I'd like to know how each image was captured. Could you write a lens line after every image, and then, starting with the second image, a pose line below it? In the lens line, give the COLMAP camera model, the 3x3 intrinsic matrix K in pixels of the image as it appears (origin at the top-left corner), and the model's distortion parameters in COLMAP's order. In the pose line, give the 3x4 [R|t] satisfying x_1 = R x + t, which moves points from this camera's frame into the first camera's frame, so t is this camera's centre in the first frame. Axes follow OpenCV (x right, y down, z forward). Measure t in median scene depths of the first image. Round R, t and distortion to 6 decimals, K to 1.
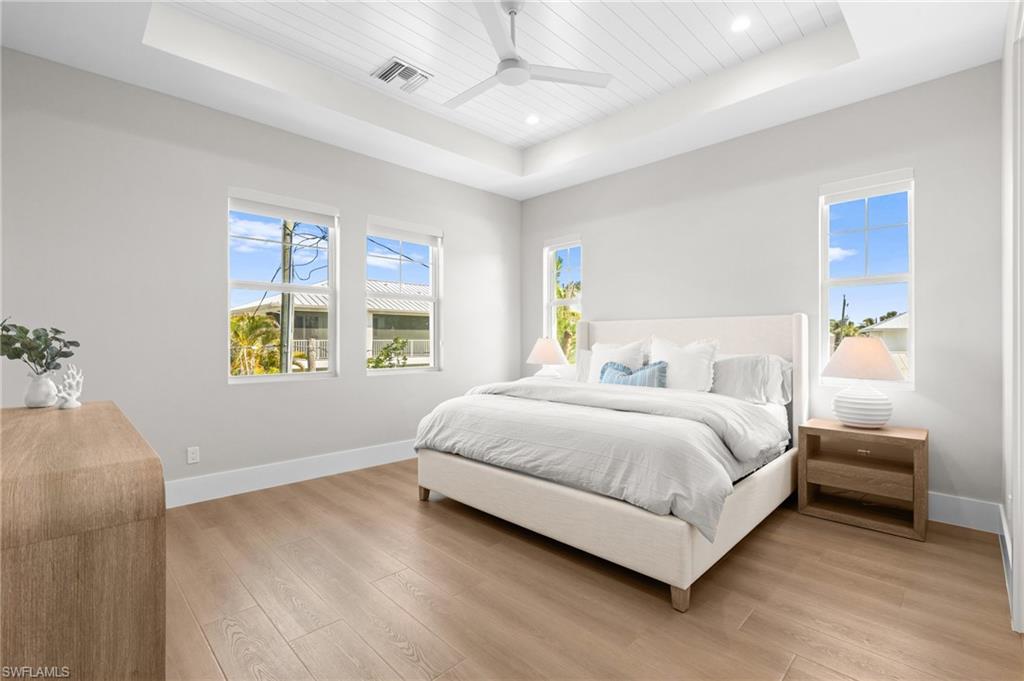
lens RADIAL K [[460.6, 0, 512.0], [0, 460.6, 340.5], [0, 0, 1]] dist [-0.003272, -0.000204]
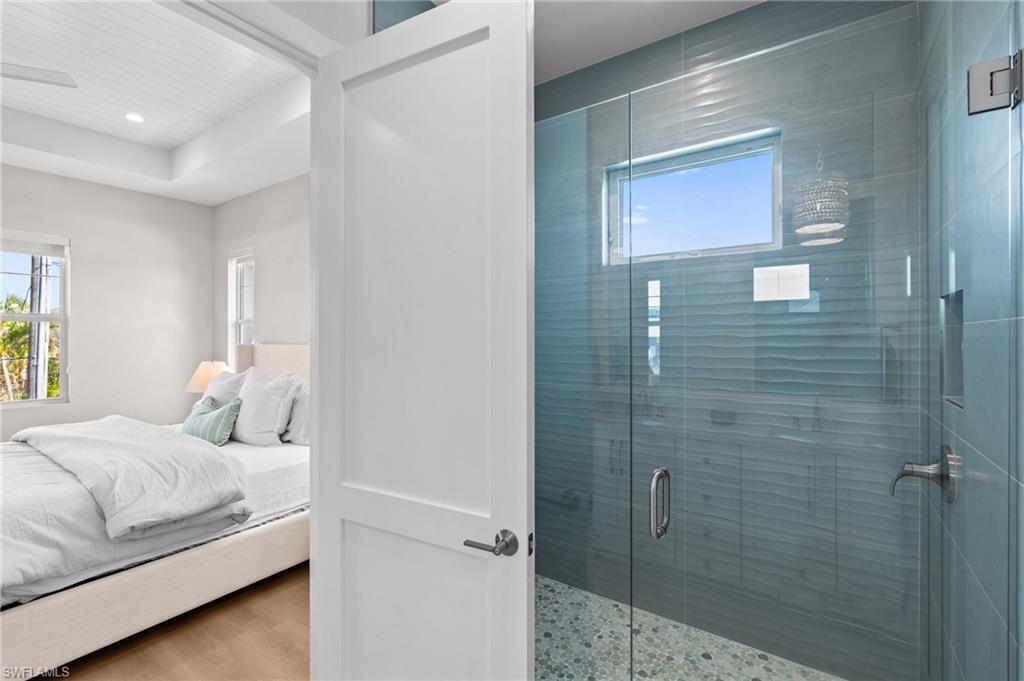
lens RADIAL K [[460.6, 0, 512.0], [0, 460.6, 340.5], [0, 0, 1]] dist [-0.003272, -0.000204]
pose [[0.985325, -0.002880, 0.170667, 0.508271], [0.001925, 0.999982, 0.005762, -0.052282], [-0.170680, -0.005349, 0.985312, 0.016236]]
